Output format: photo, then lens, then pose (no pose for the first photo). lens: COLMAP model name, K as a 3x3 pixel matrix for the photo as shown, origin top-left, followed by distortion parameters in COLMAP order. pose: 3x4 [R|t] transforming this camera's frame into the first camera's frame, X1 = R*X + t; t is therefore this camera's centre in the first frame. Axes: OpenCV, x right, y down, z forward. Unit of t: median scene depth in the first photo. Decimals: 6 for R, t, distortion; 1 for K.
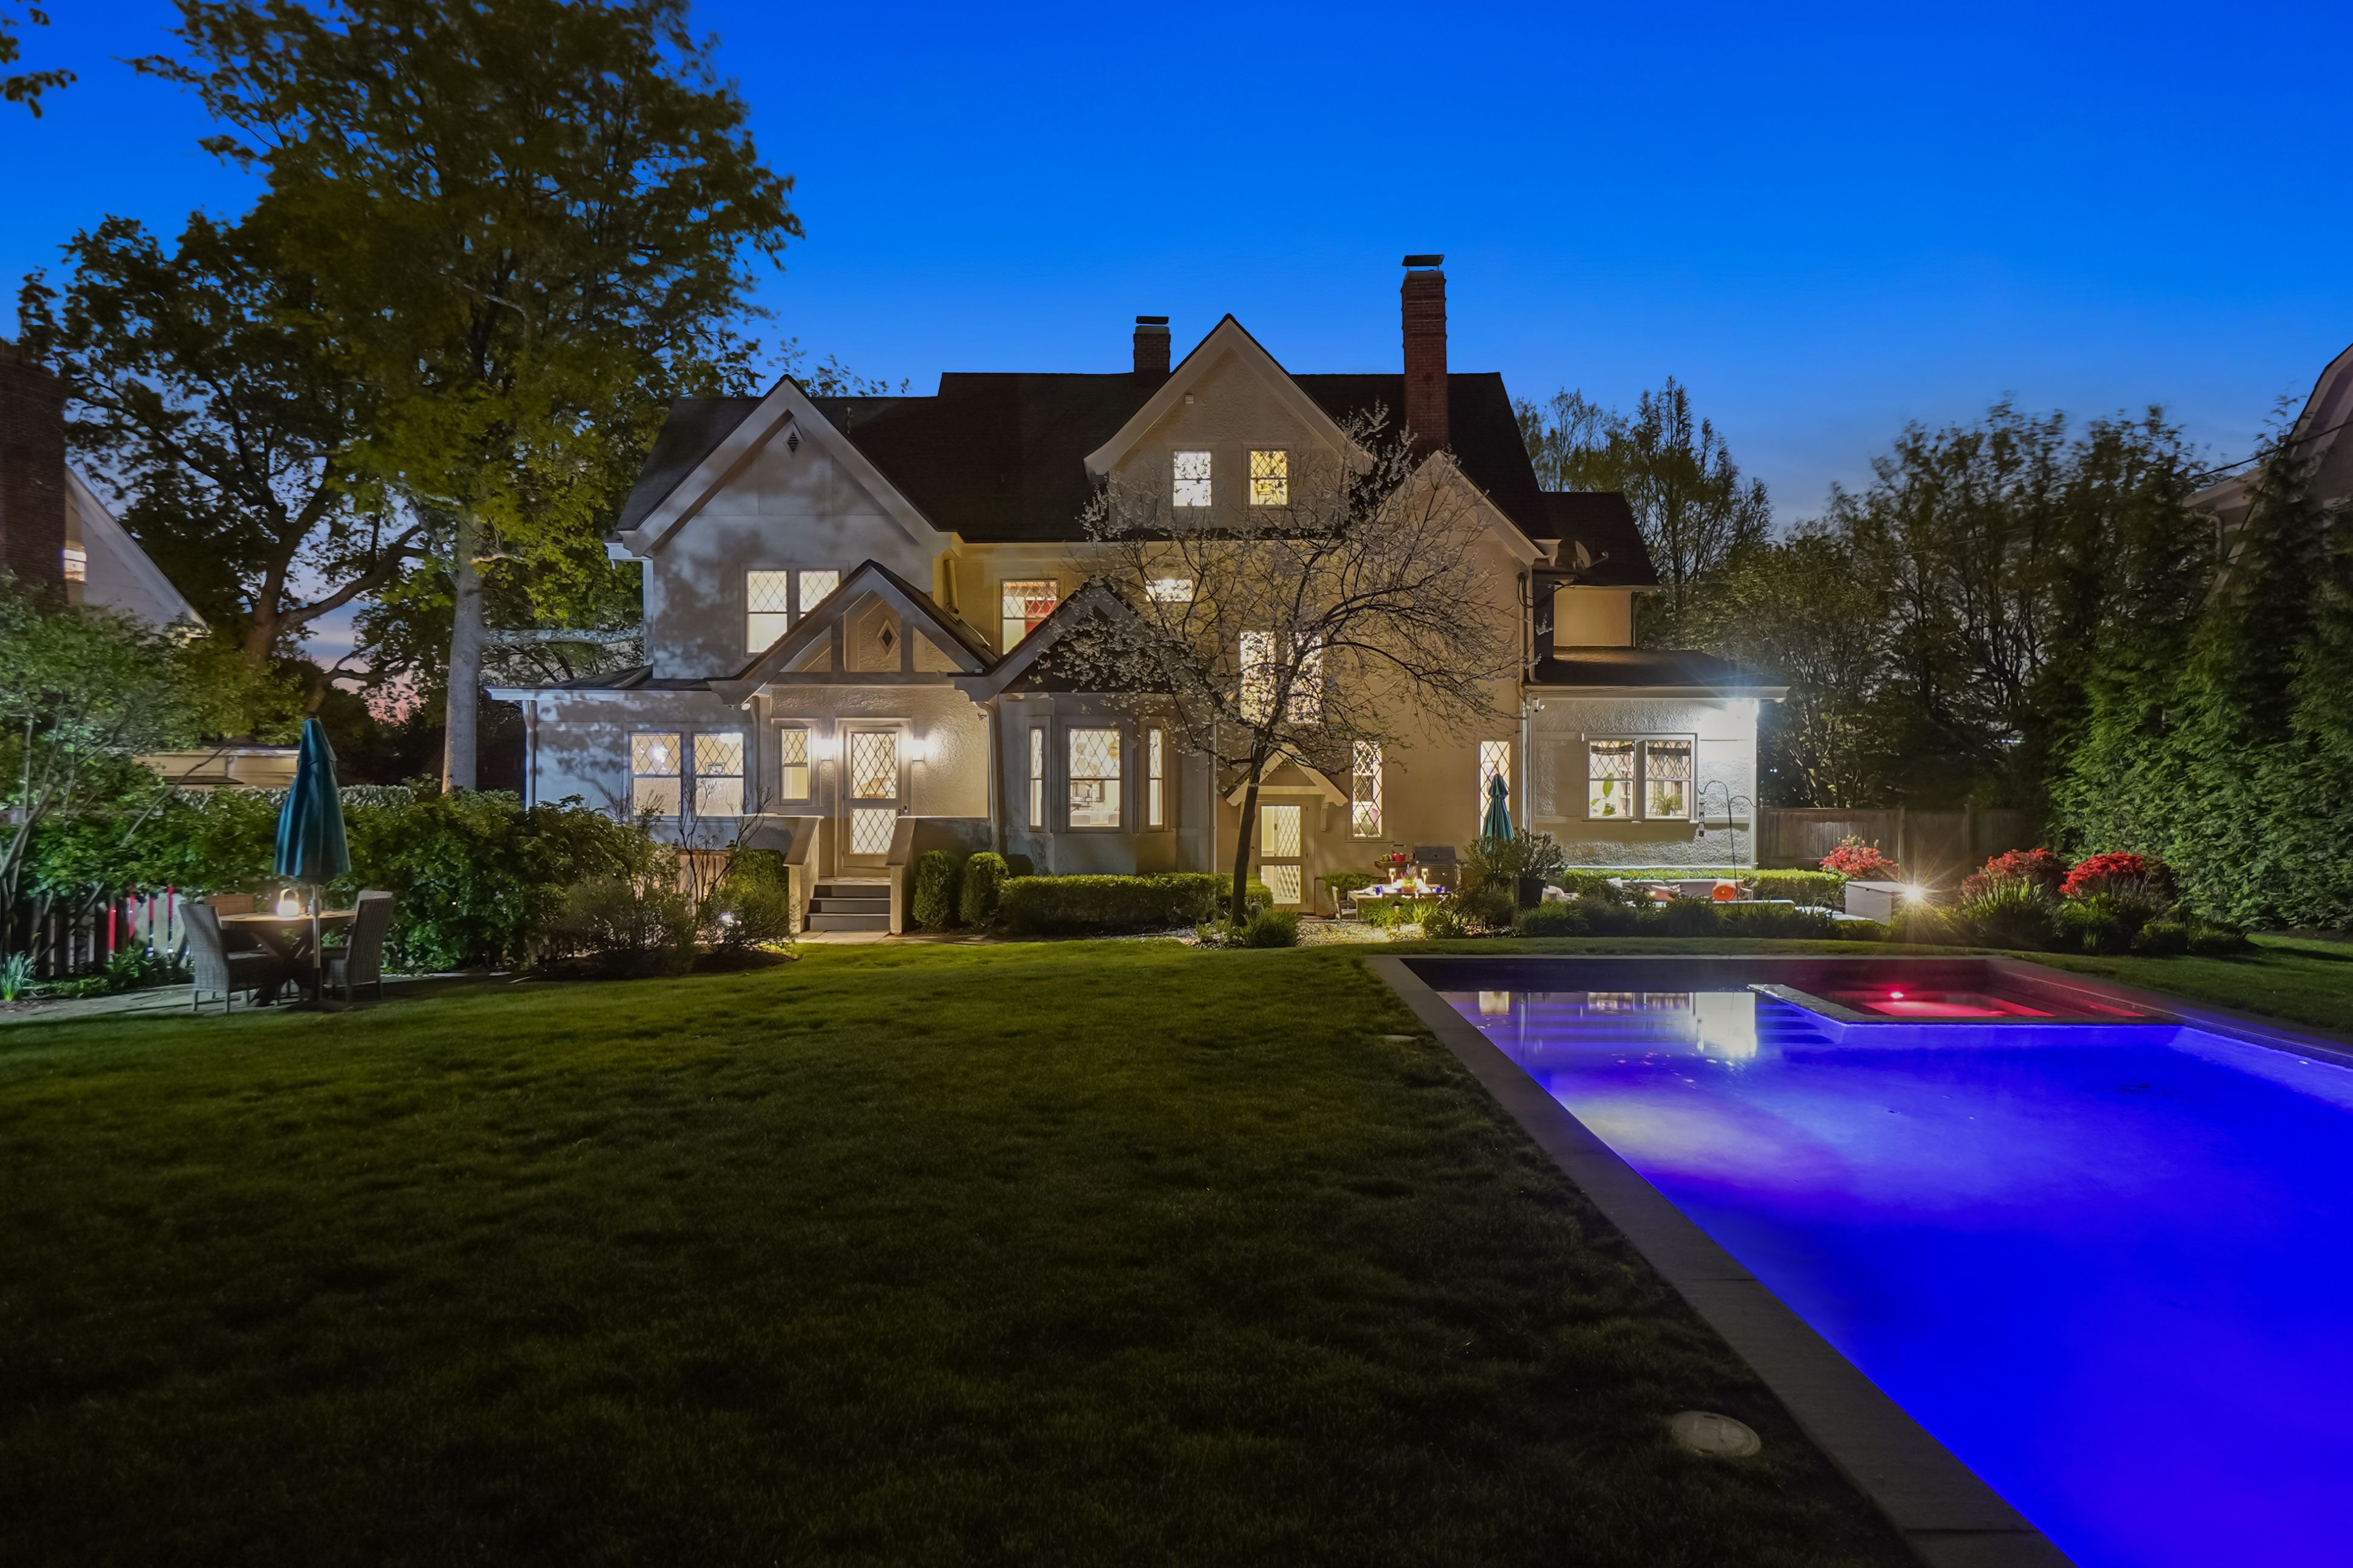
lens RADIAL K [[1392.7, 0, 1170.6], [0, 1392.7, 791.5], [0, 0, 1]] dist [-0.006790, -0.001504]
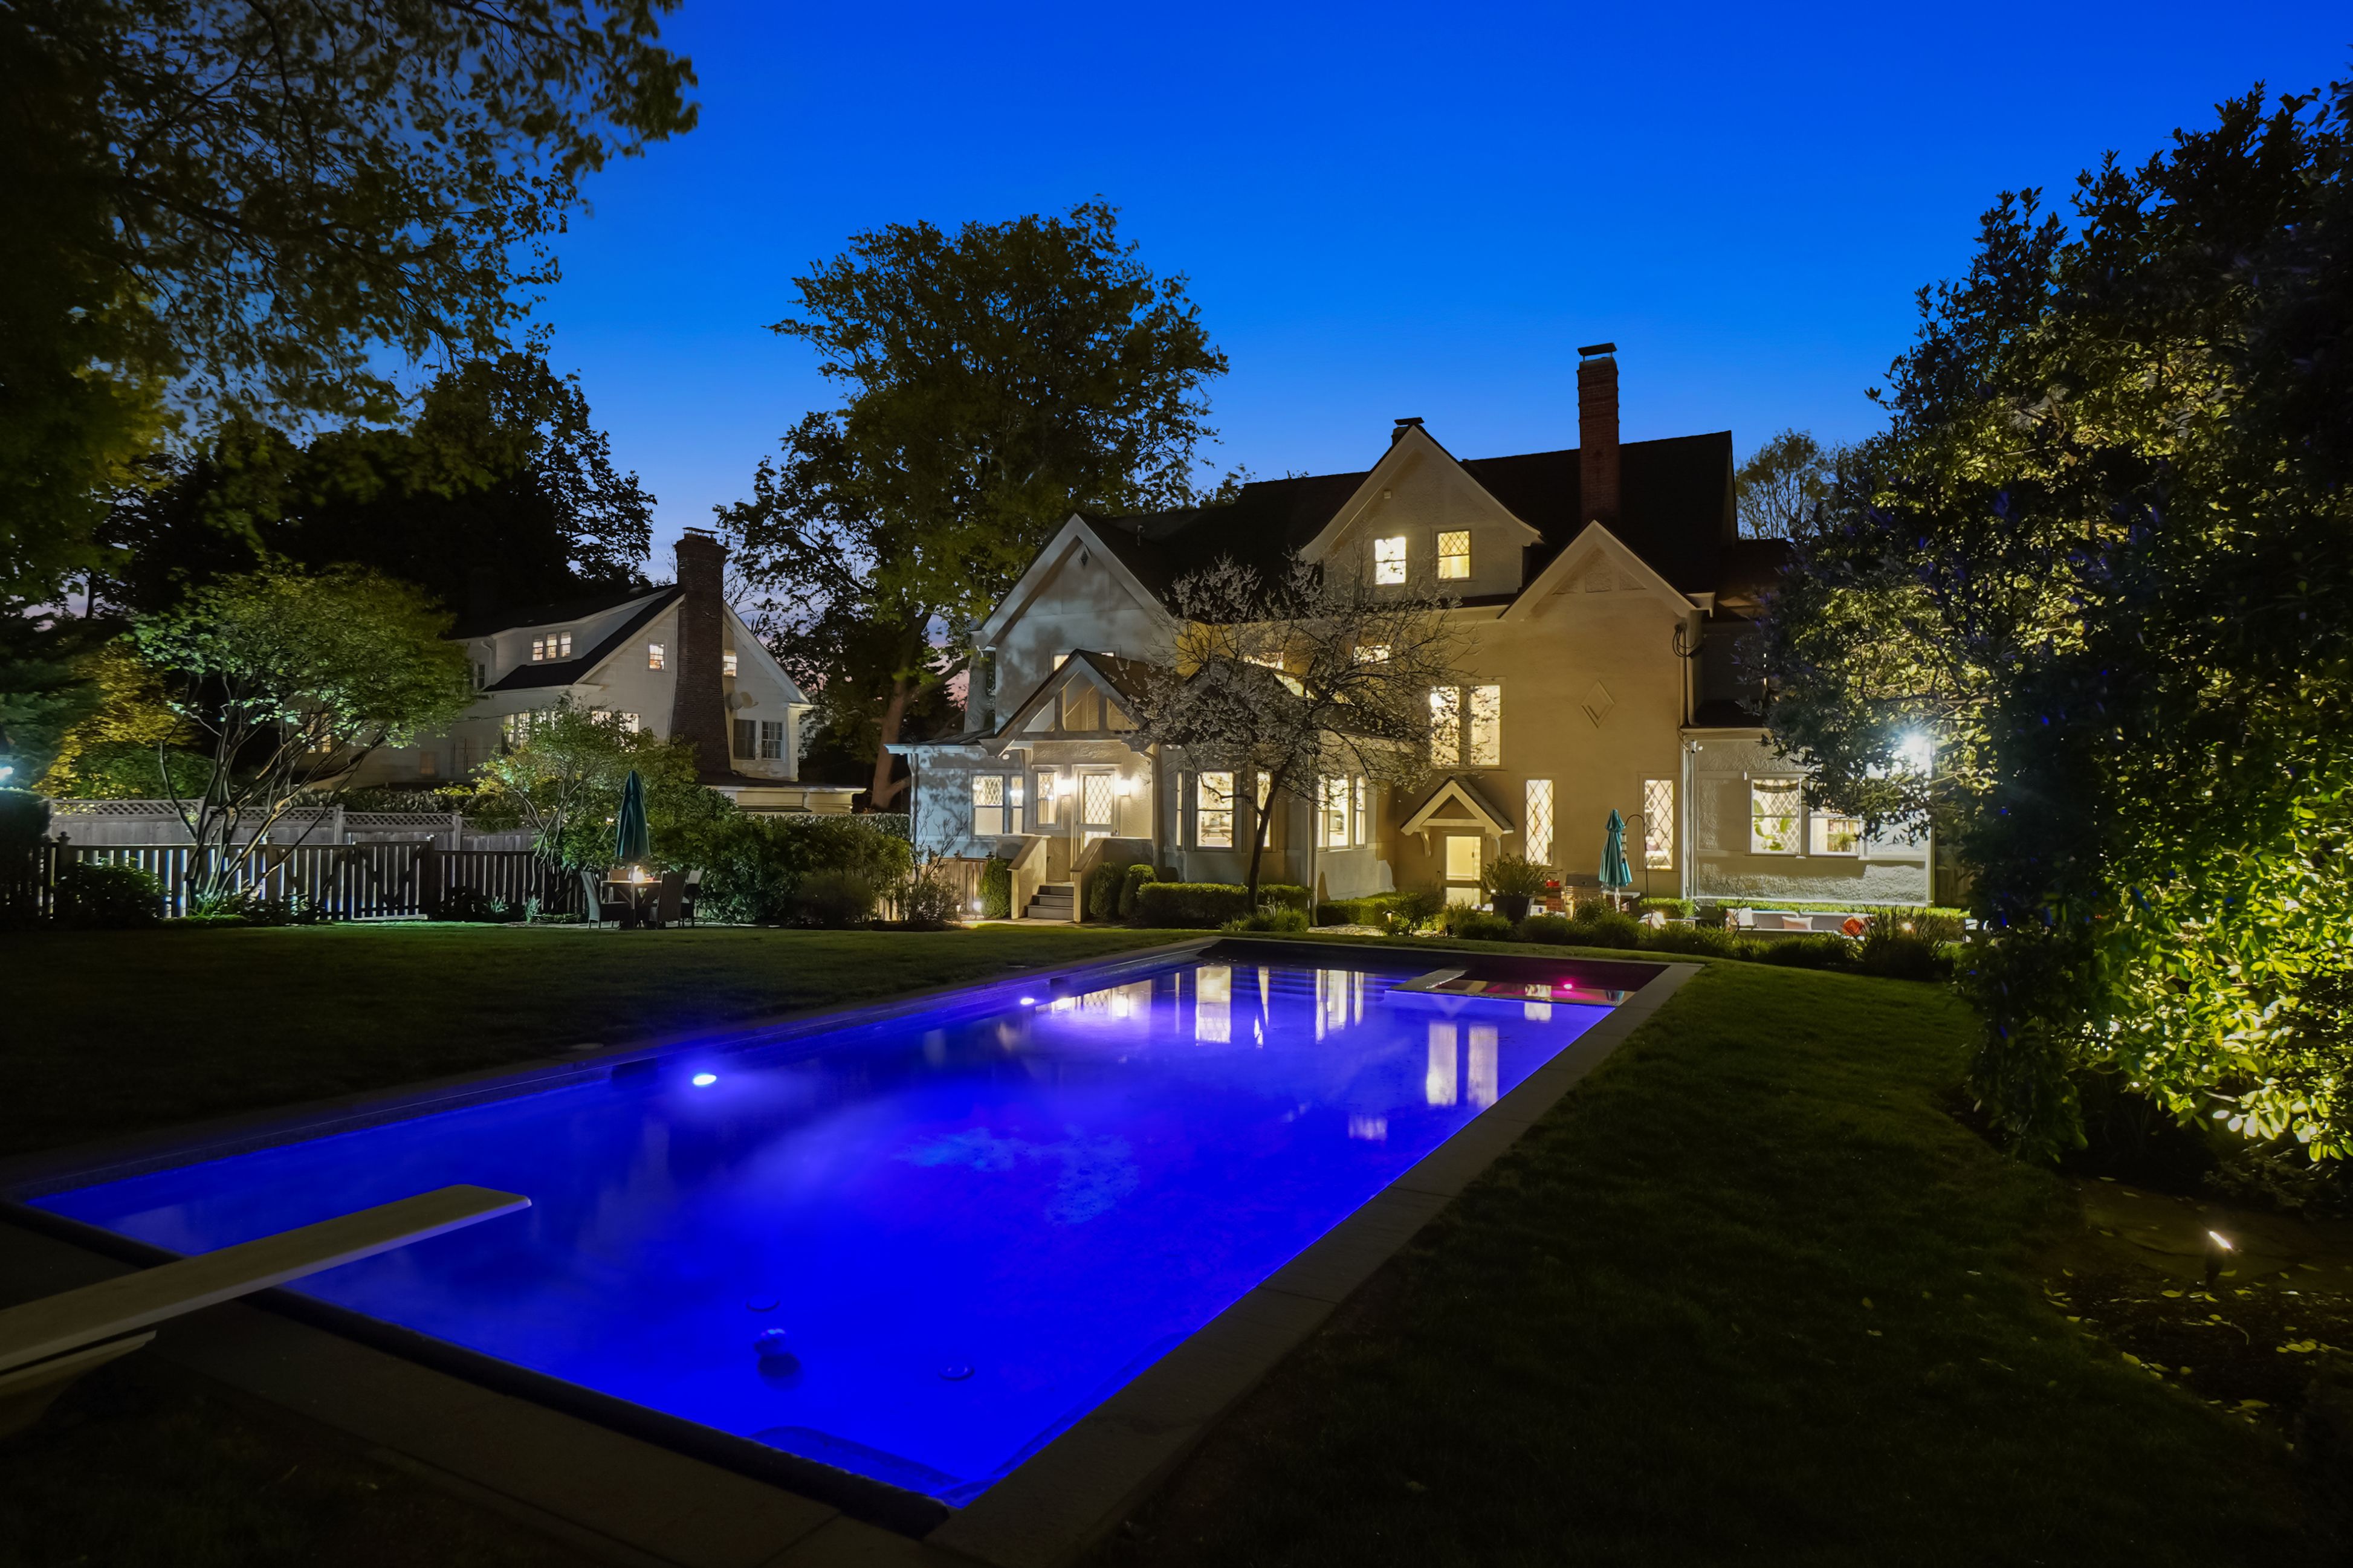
lens RADIAL K [[1392.7, 0, 1193.3], [0, 1392.7, 790.9], [0, 0, 1]] dist [-0.006790, -0.001504]
pose [[0.887967, 0.000508, -0.459907, 0.414155], [-0.013412, 0.999603, -0.024791, 0.004279], [0.459711, 0.028182, 0.887621, -0.130854]]
